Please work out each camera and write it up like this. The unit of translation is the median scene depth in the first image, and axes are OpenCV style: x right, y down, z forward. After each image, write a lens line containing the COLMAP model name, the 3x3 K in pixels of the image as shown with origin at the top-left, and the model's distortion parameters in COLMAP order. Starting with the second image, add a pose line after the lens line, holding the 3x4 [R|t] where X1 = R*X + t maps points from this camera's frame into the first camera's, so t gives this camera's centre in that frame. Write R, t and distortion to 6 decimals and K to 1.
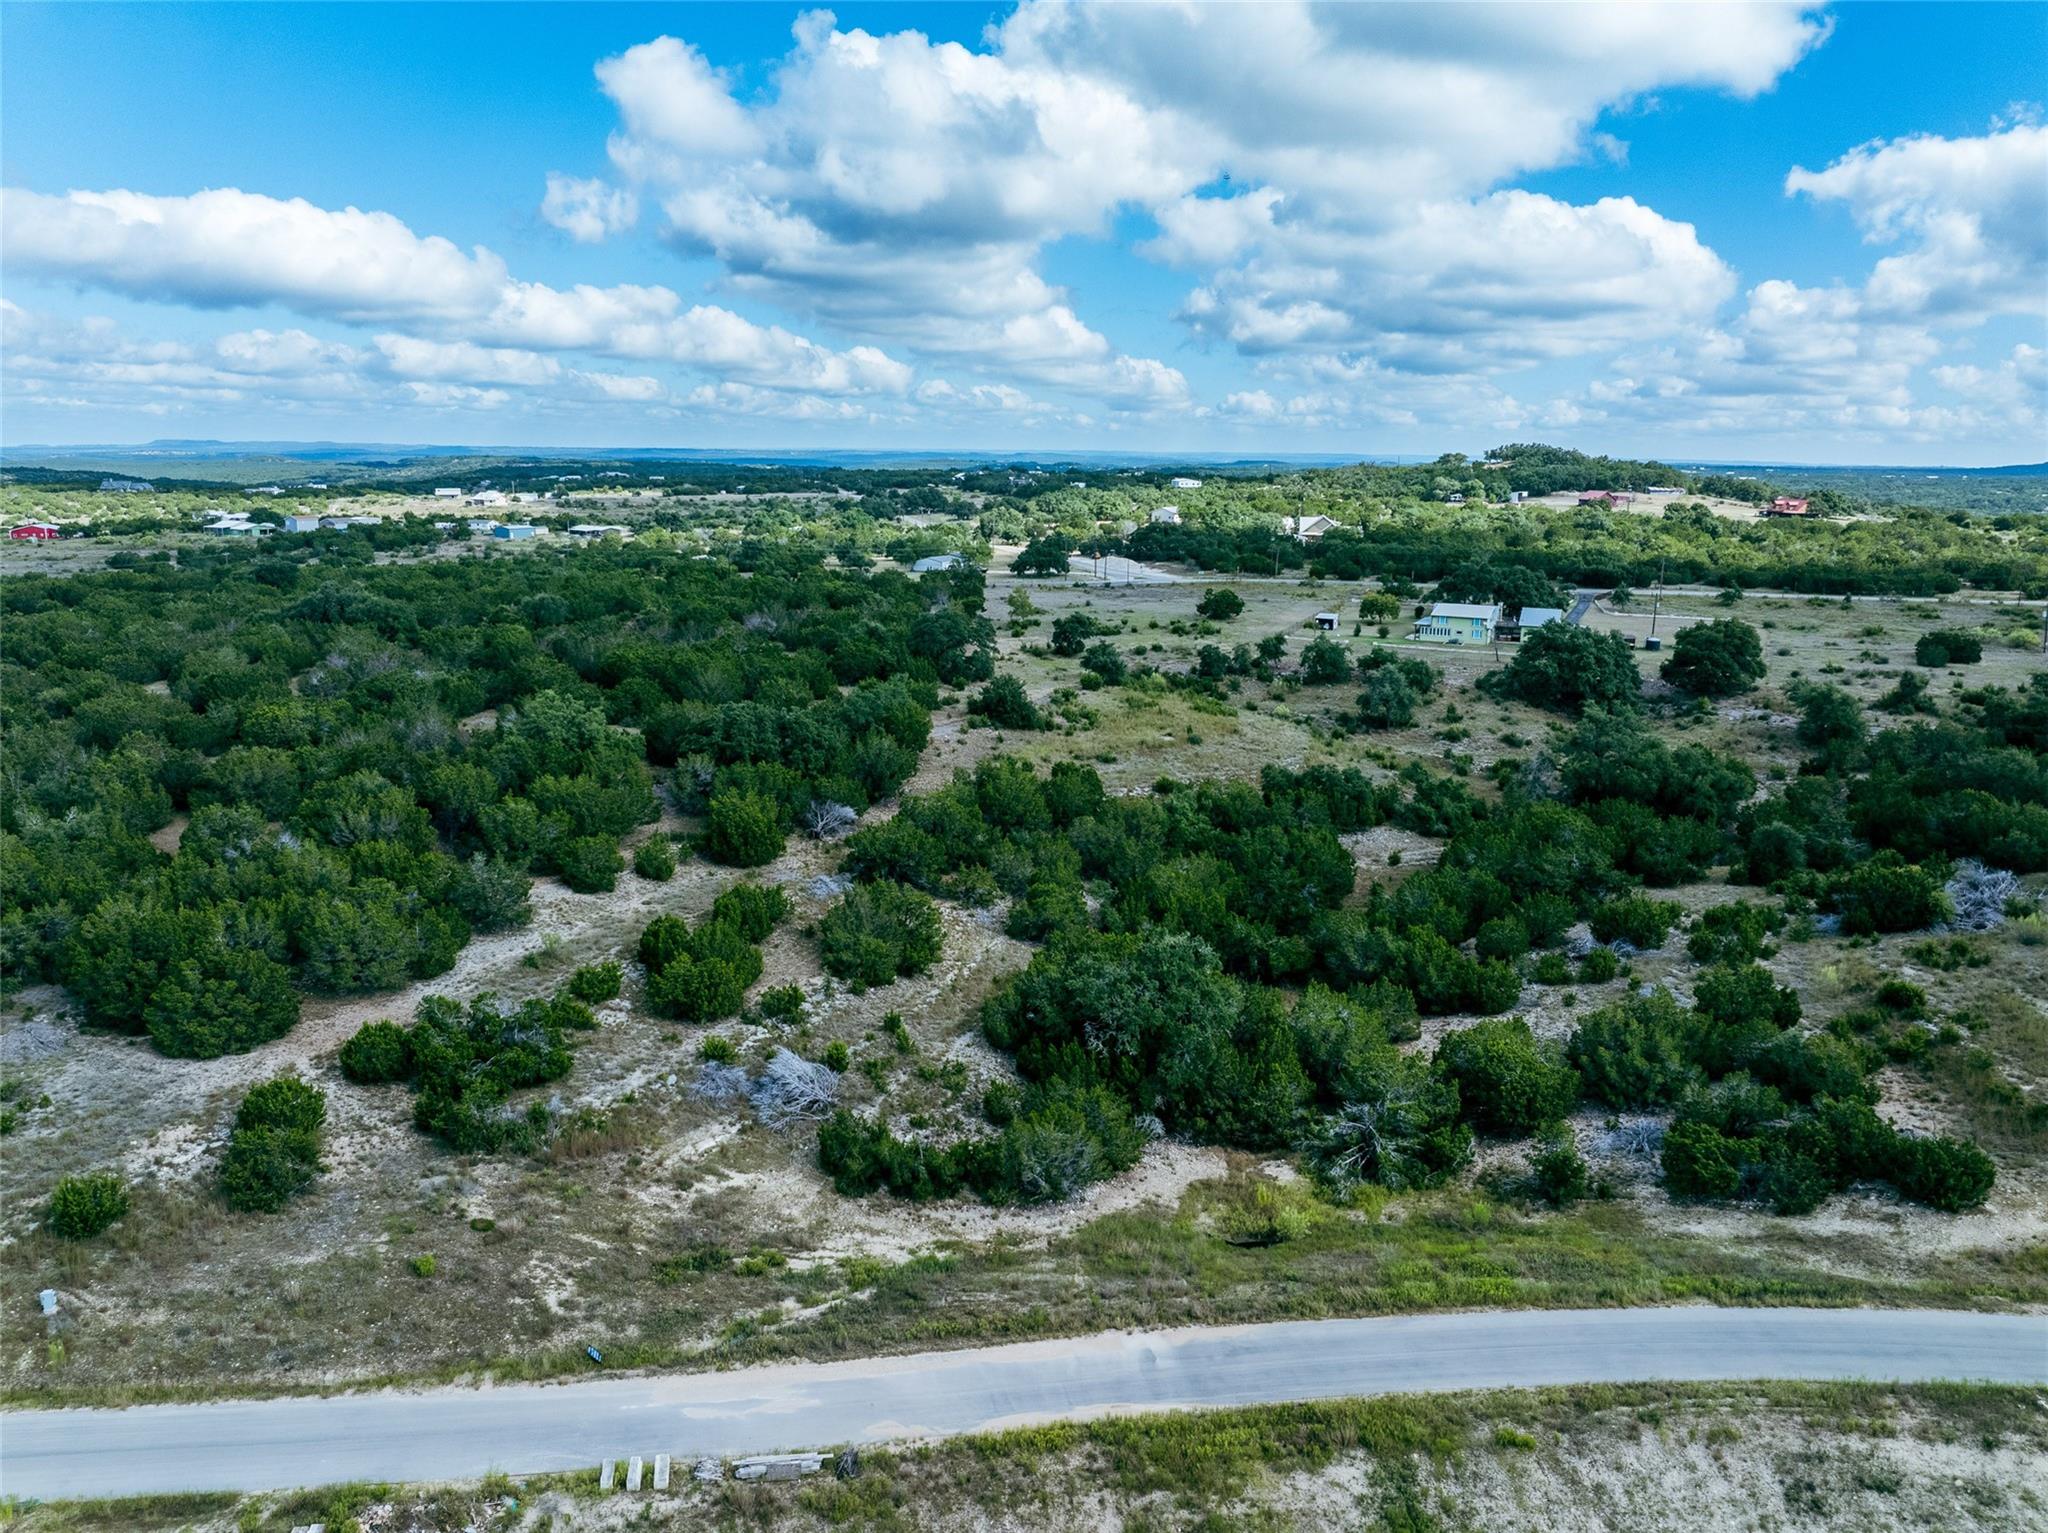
lens RADIAL K [[1436.9, 0, 1029.6], [0, 1436.9, 757.5], [0, 0, 1]] dist [-0.054118, 0.021766]
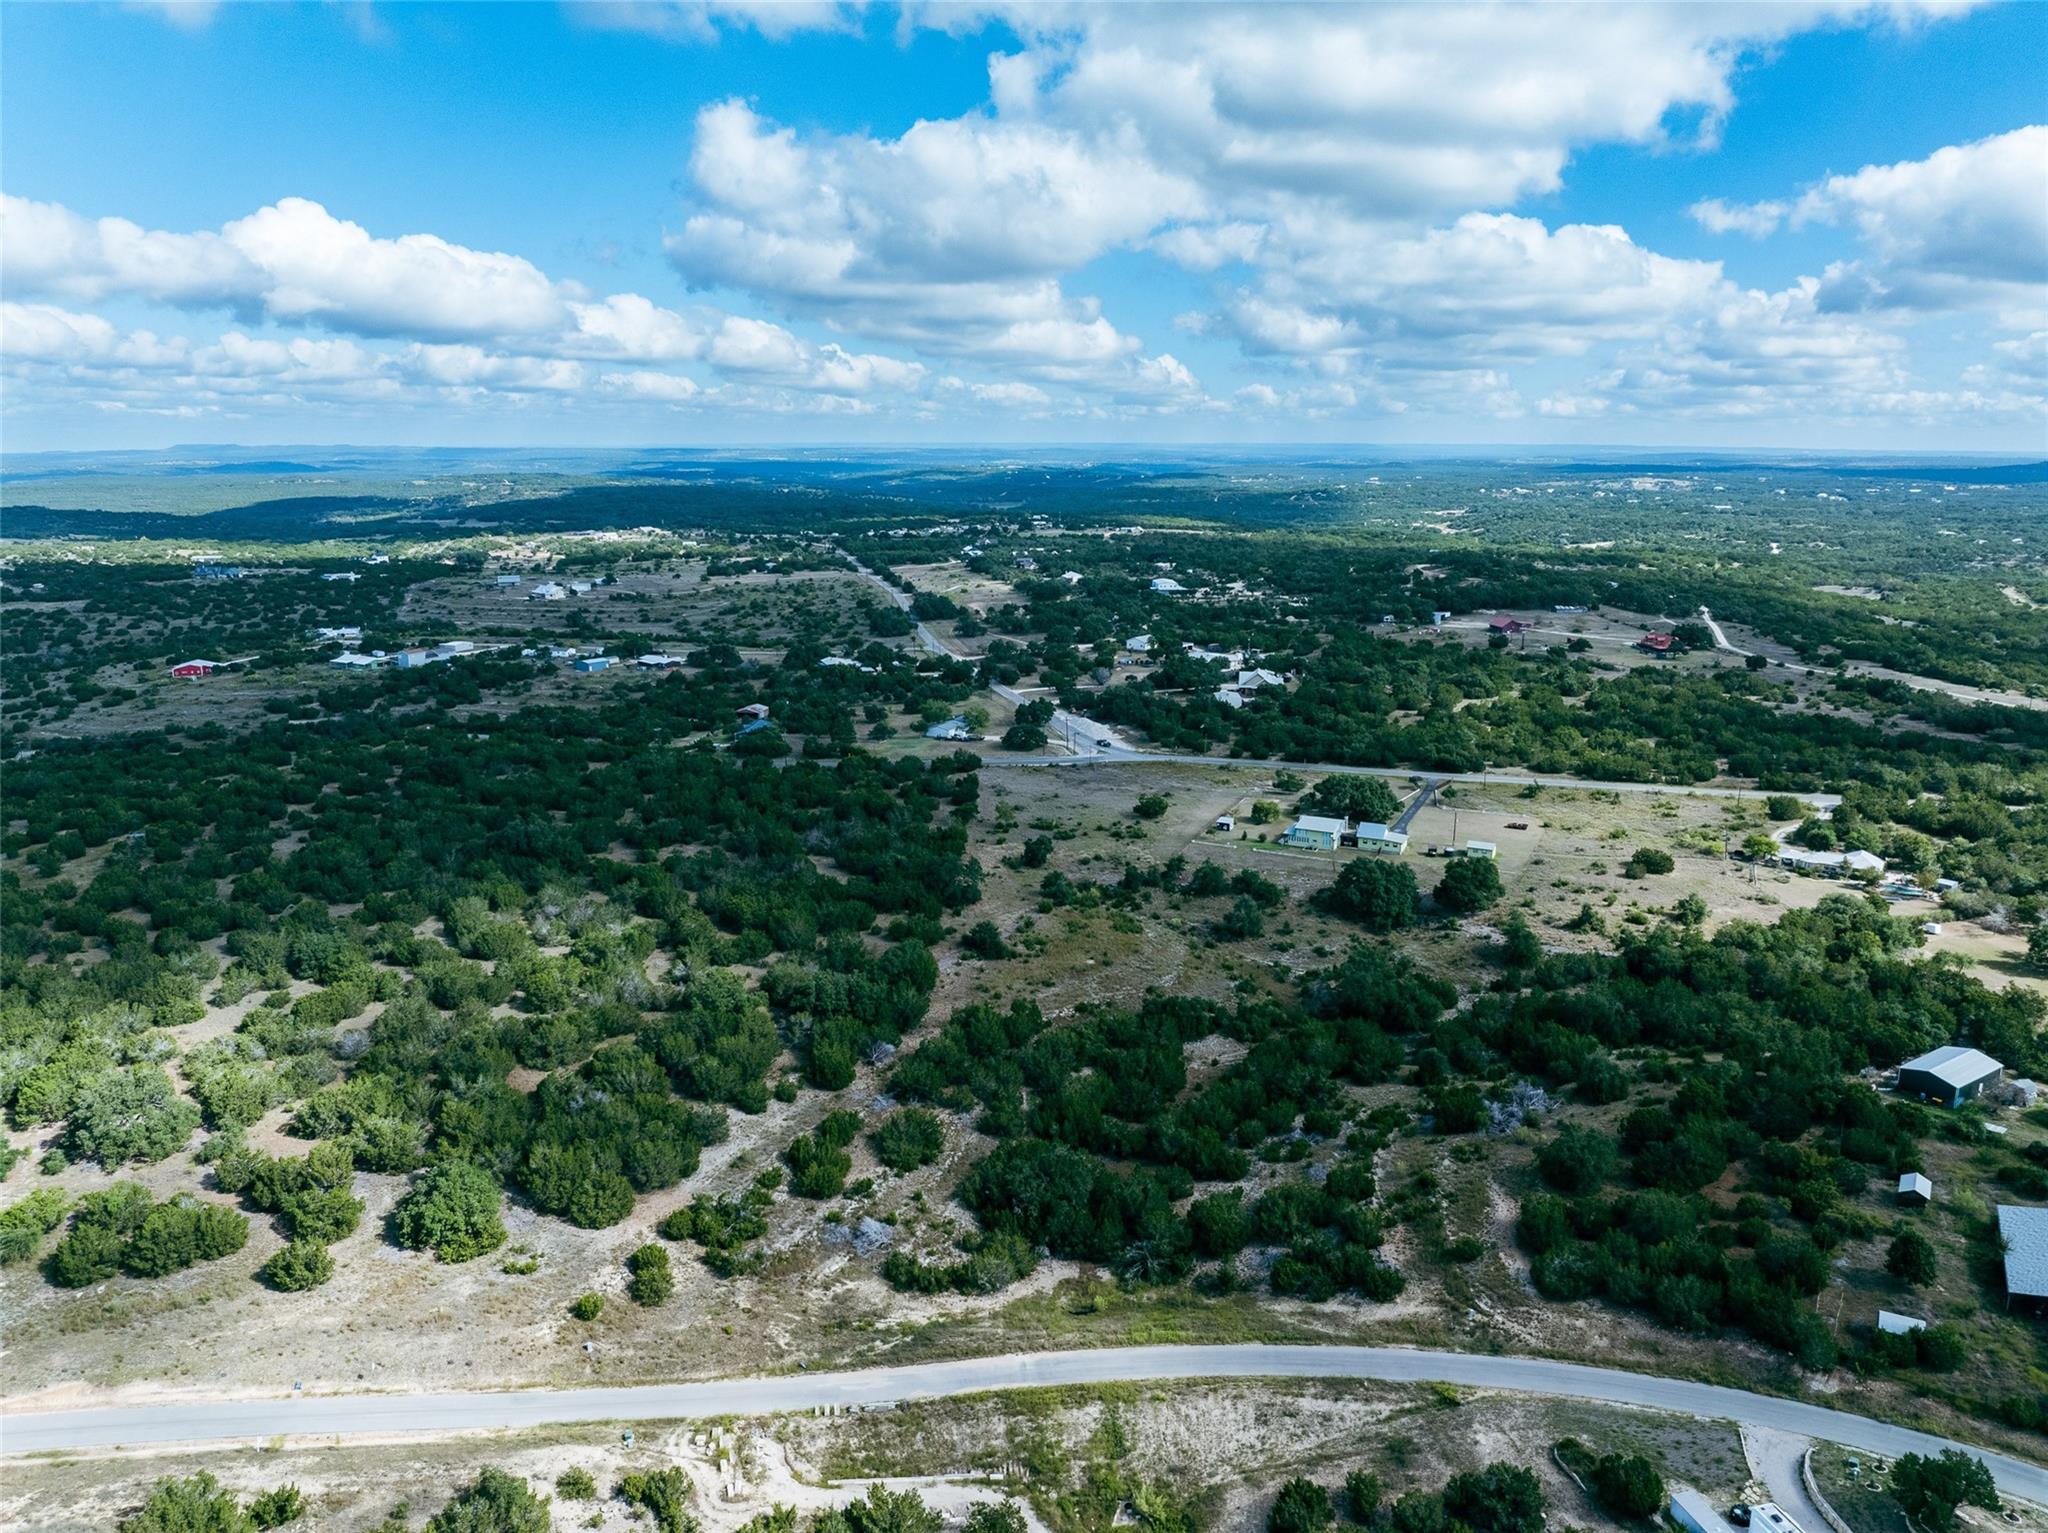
lens RADIAL K [[1436.9, 0, 1011.3], [0, 1436.9, 763.0], [0, 0, 1]] dist [-0.054118, 0.021766]
pose [[0.999618, -0.013586, -0.024074, 0.069610], [0.013866, 0.999838, 0.011482, -0.337192], [0.023914, -0.011811, 0.999644, -0.754758]]
